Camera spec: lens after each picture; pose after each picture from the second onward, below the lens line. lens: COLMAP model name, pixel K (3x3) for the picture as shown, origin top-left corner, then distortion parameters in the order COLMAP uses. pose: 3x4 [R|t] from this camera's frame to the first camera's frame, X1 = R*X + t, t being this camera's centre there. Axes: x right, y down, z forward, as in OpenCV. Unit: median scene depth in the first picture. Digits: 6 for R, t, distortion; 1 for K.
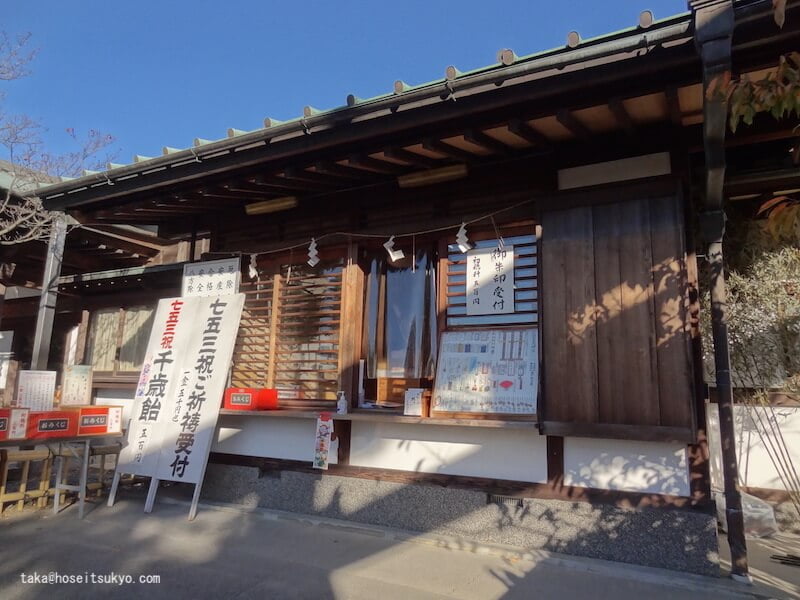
lens RADIAL K [[558.7, 0, 400.0], [0, 558.7, 300.0], [0, 0, 1]] dist [-0.001224, 0.004566]
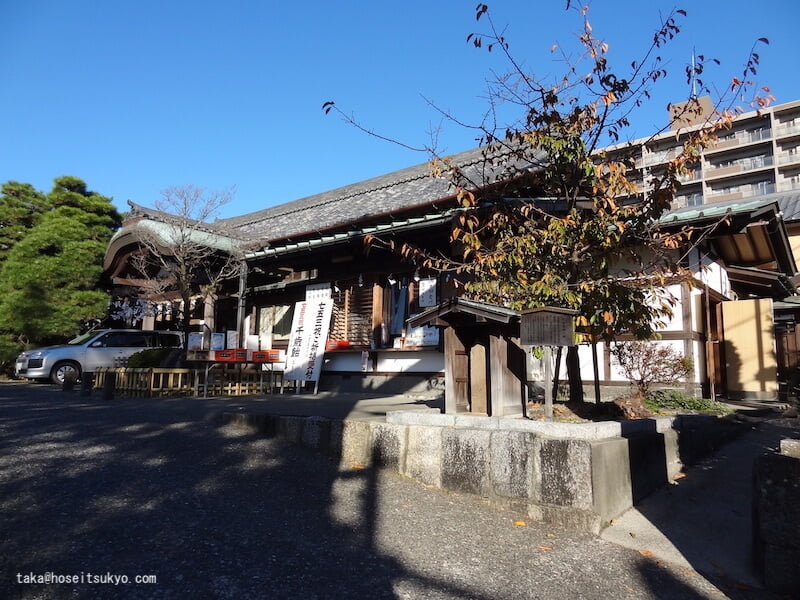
lens RADIAL K [[558.7, 0, 400.0], [0, 558.7, 300.0], [0, 0, 1]] dist [-0.001224, 0.004566]
pose [[0.979878, -0.037042, -0.196132, 0.421158], [0.044804, 0.998372, 0.035287, -0.075266], [0.194505, -0.043364, 0.979942, -1.132369]]
